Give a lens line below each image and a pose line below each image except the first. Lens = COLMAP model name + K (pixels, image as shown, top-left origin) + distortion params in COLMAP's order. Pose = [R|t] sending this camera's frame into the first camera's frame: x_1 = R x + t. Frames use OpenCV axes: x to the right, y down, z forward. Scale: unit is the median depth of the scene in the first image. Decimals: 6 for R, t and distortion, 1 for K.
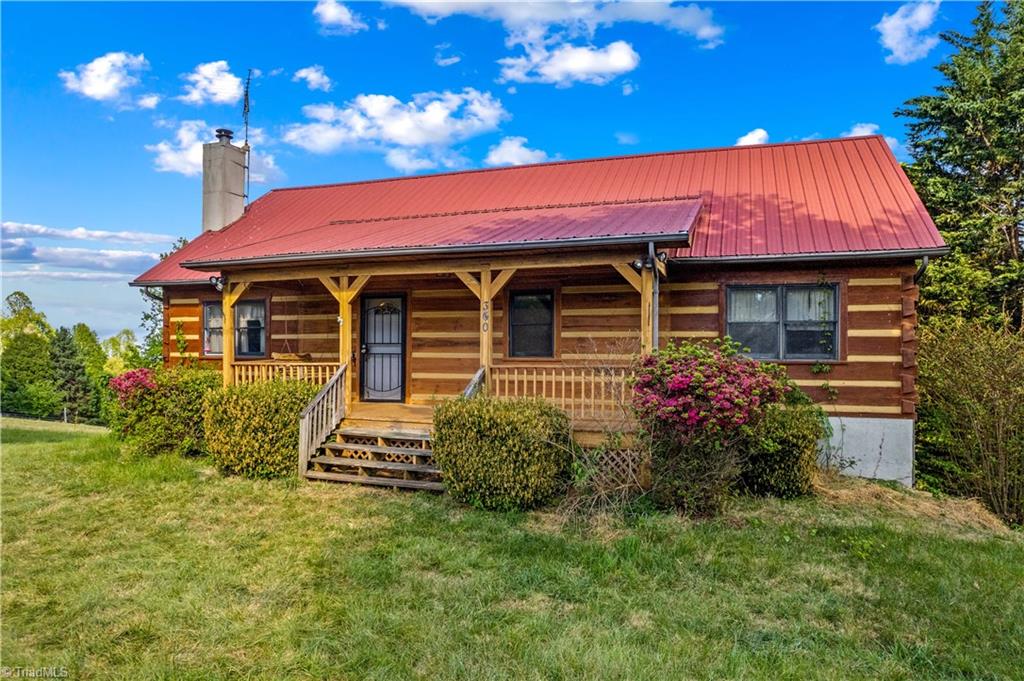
lens RADIAL K [[650.5, 0, 512.0], [0, 650.5, 340.5], [0, 0, 1]] dist [-0.025264, -0.000414]
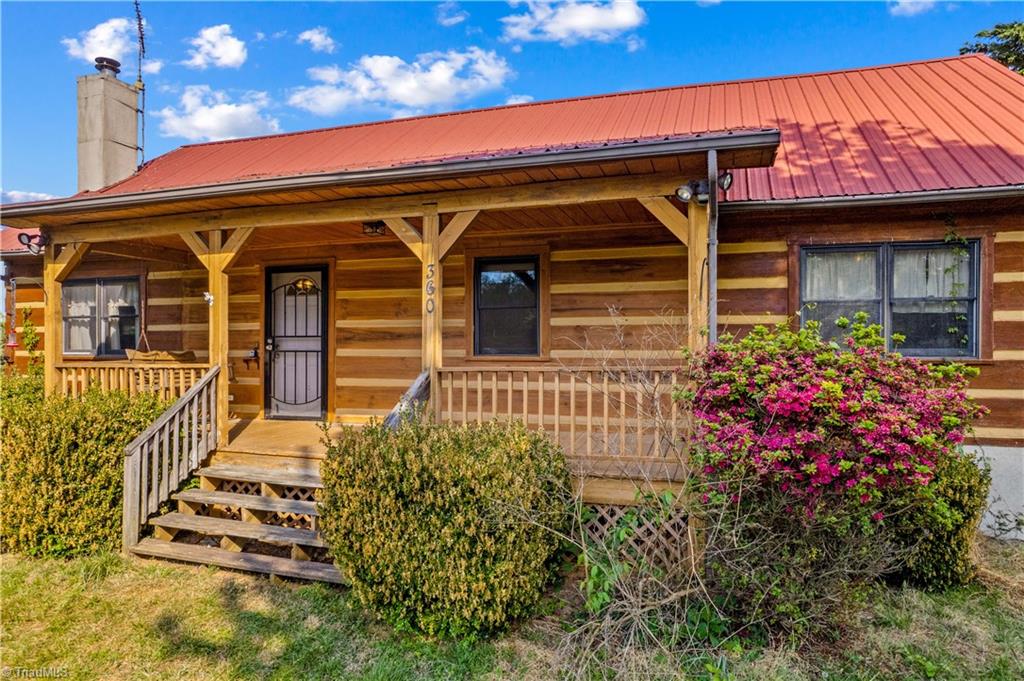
lens RADIAL K [[684.8, 0, 512.0], [0, 684.8, 340.5], [0, 0, 1]] dist [-0.024720, 0.002625]
pose [[0.999542, -0.002134, 0.030190, 0.016593], [0.002100, 0.999997, 0.001143, 0.011325], [-0.030192, -0.001079, 0.999544, 0.332094]]
